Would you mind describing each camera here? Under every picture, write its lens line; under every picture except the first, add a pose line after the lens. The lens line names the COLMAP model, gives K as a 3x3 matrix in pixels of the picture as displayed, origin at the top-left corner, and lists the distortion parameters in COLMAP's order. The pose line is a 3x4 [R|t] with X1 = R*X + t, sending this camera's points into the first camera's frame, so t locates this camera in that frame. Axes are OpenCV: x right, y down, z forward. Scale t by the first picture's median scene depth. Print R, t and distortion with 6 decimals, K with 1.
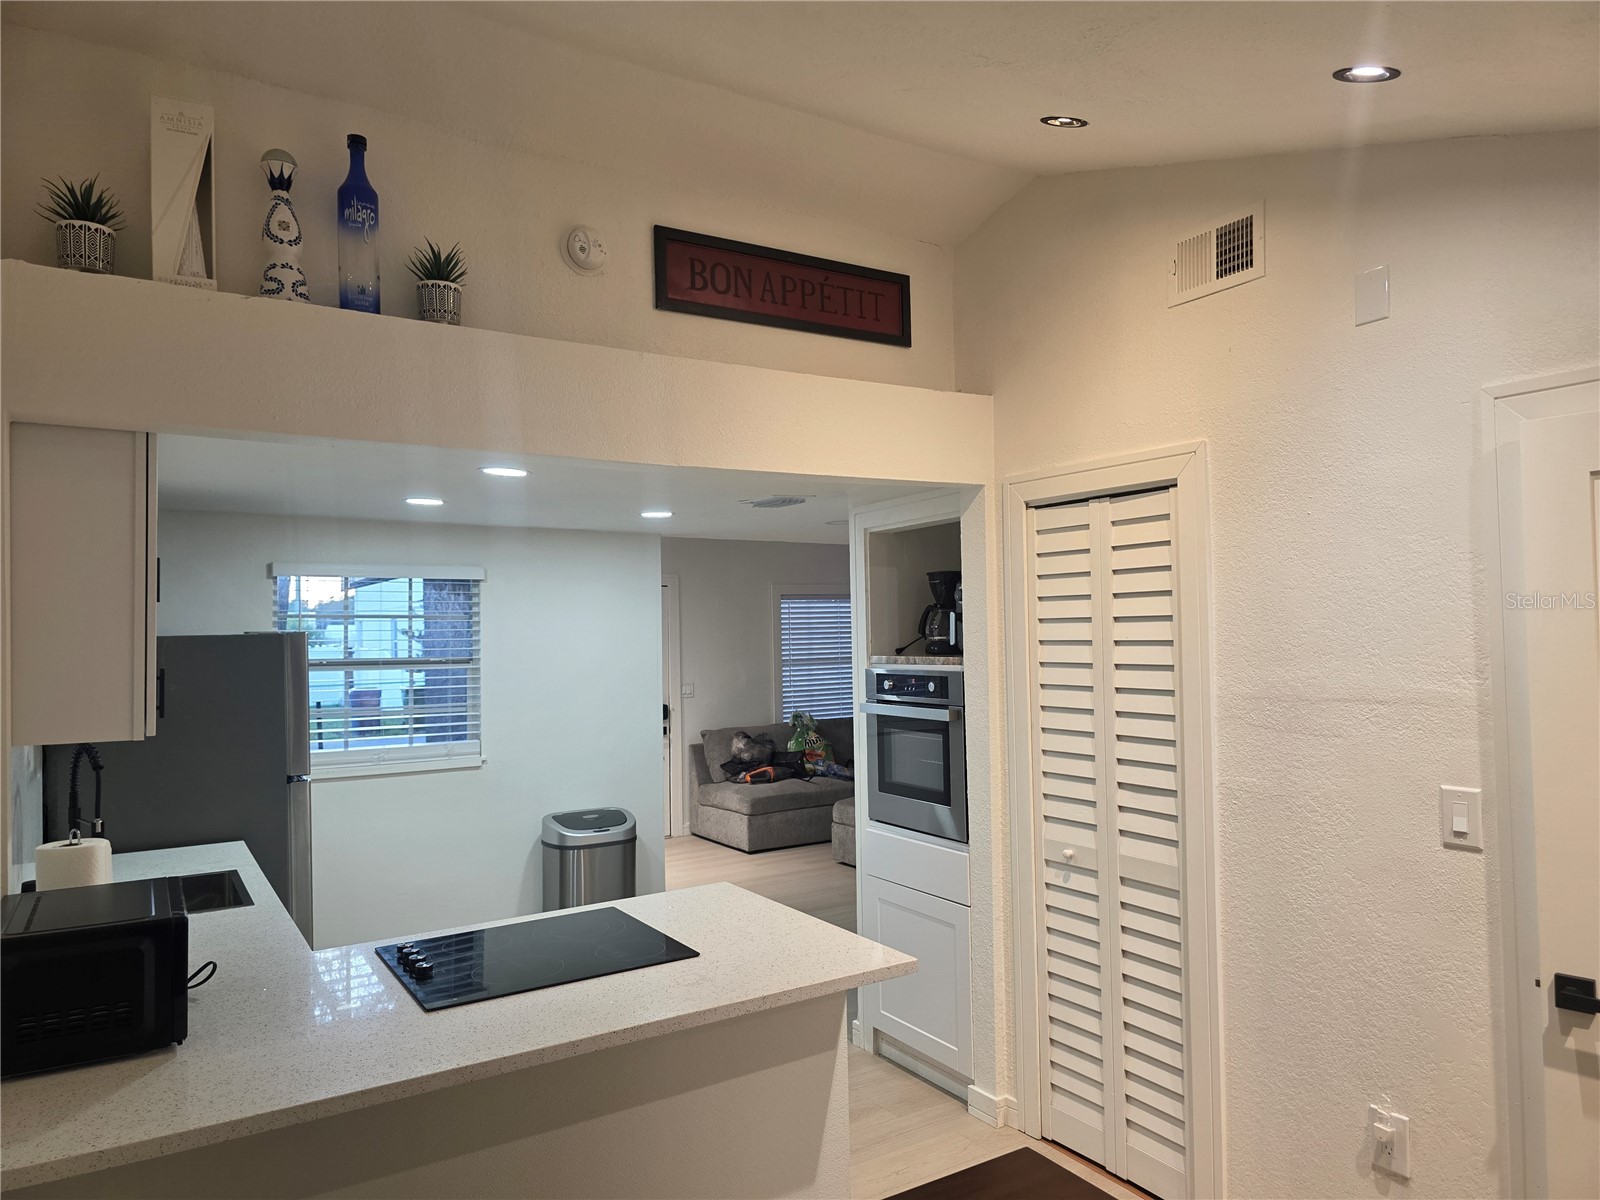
lens RADIAL K [[1090.6, 0, 800.0], [0, 1090.6, 600.0], [0, 0, 1]] dist [0.058565, -0.052394]
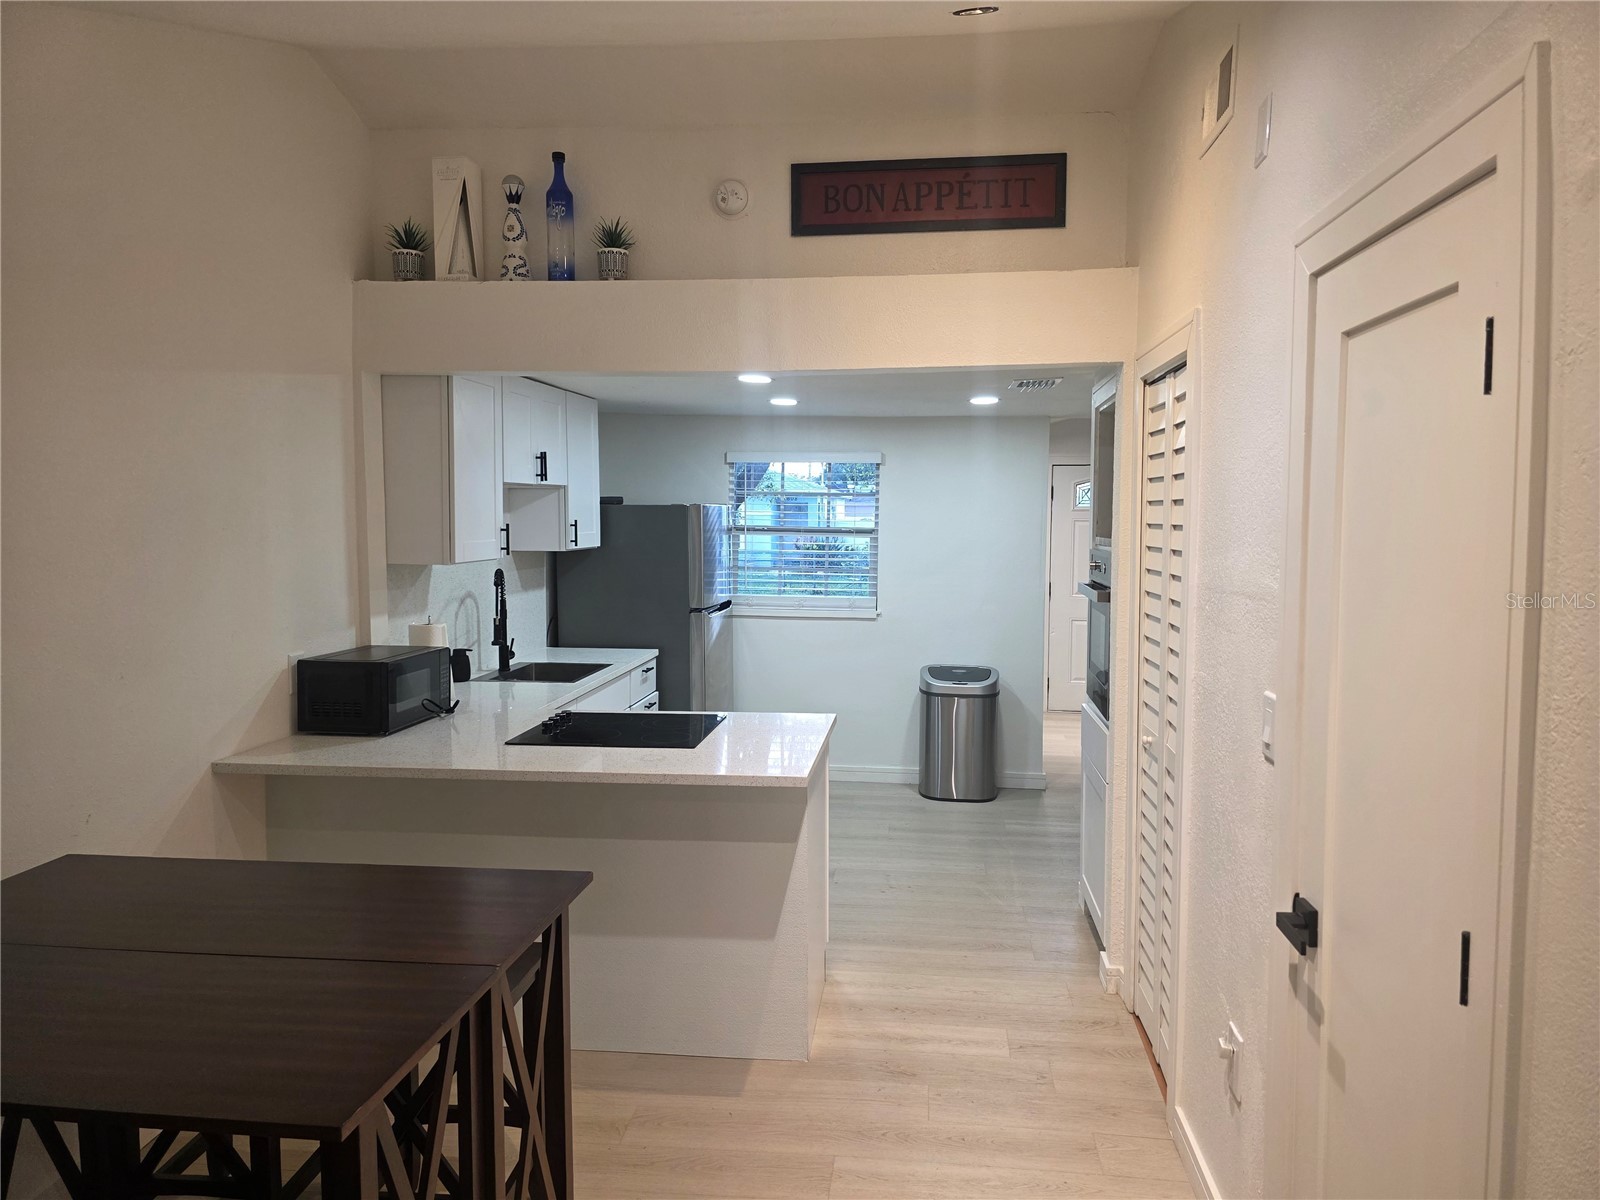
lens RADIAL K [[1069.9, 0, 799.7], [0, 1069.9, 584.1], [0, 0, 1]] dist [0.061488, -0.049482]
pose [[0.777457, 0.061630, -0.625909, 0.616363], [0.001090, 0.995054, 0.099331, -0.004959], [0.628935, -0.077908, 0.773545, 0.066106]]
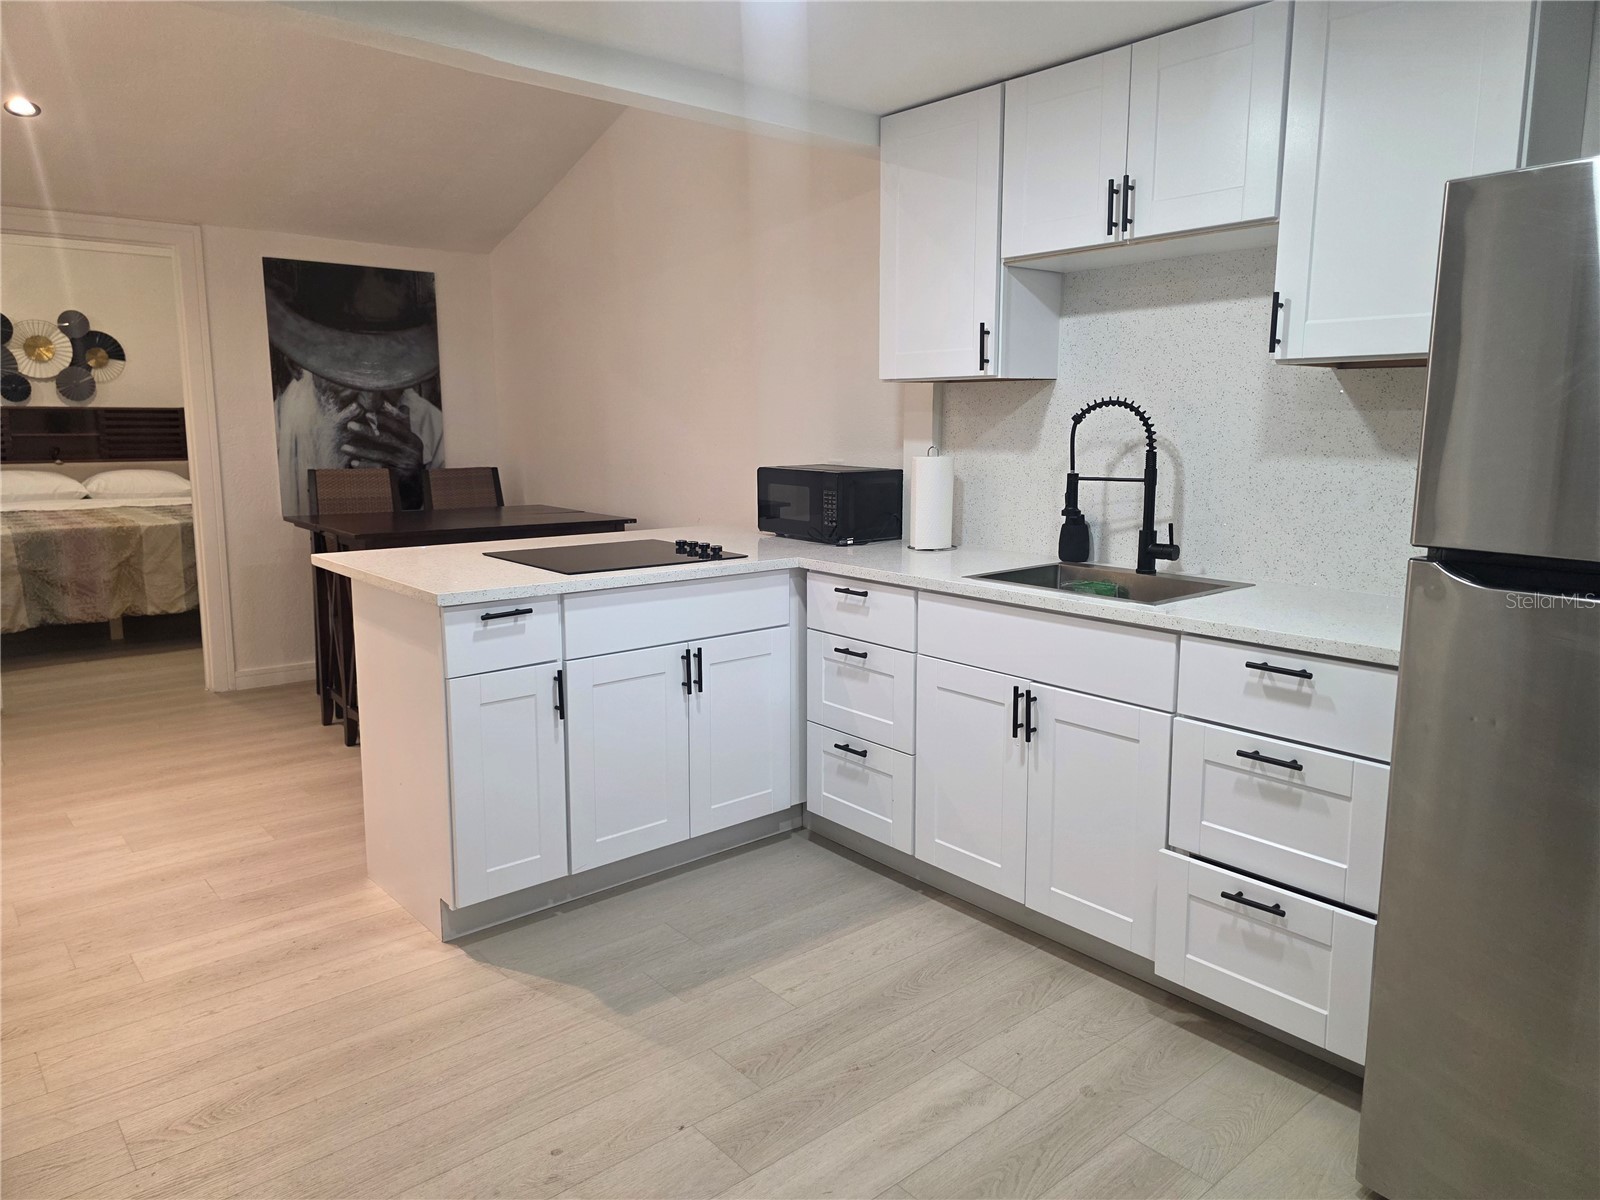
lens RADIAL K [[1077.9, 0, 826.4], [0, 1077.9, 561.8], [0, 0, 1]] dist [0.044522, -0.043589]
pose [[-0.985722, 0.034482, -0.164812, -0.205519], [0.015760, 0.993404, 0.113583, 0.145636], [0.167641, 0.109364, -0.979763, 1.751752]]
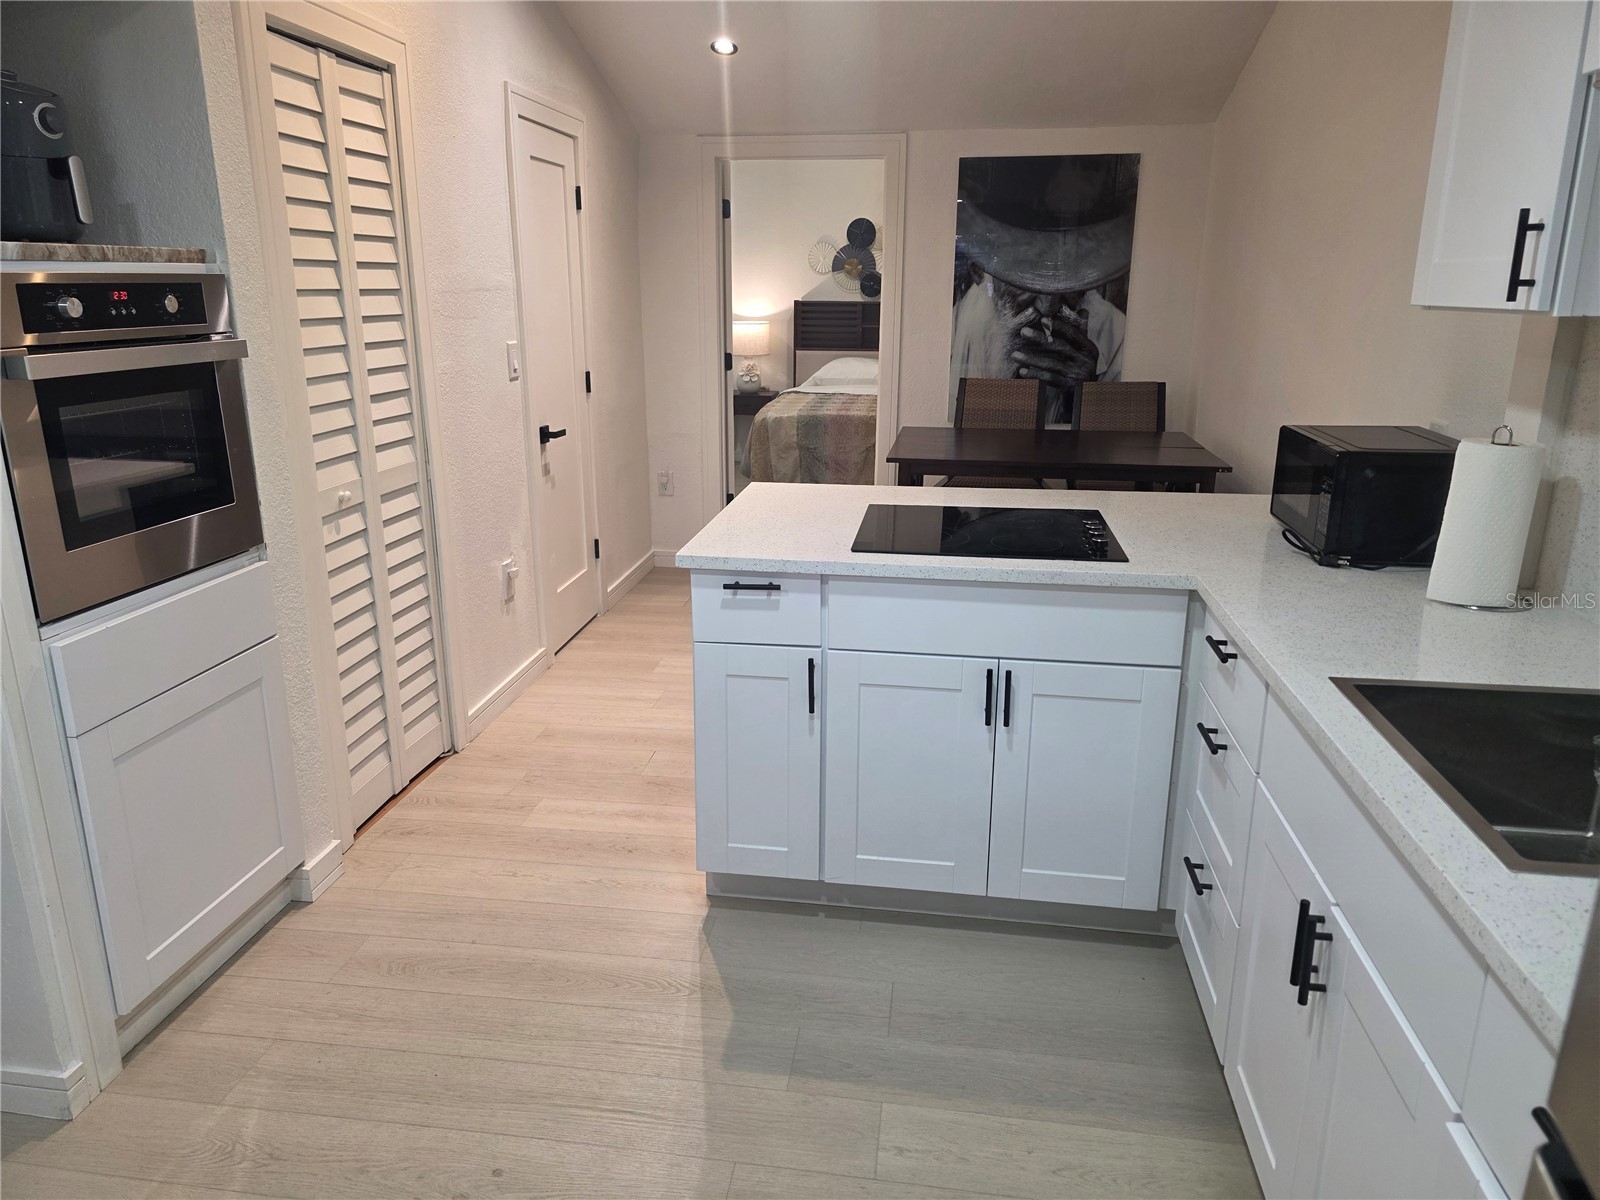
lens RADIAL K [[1069.9, 0, 799.7], [0, 1069.9, 584.1], [0, 0, 1]] dist [0.061488, -0.049482]
pose [[-0.763875, -0.157020, 0.625970, -0.571032], [-0.003624, 0.970978, 0.239140, 0.099169], [-0.645354, 0.180405, -0.742275, 1.441403]]
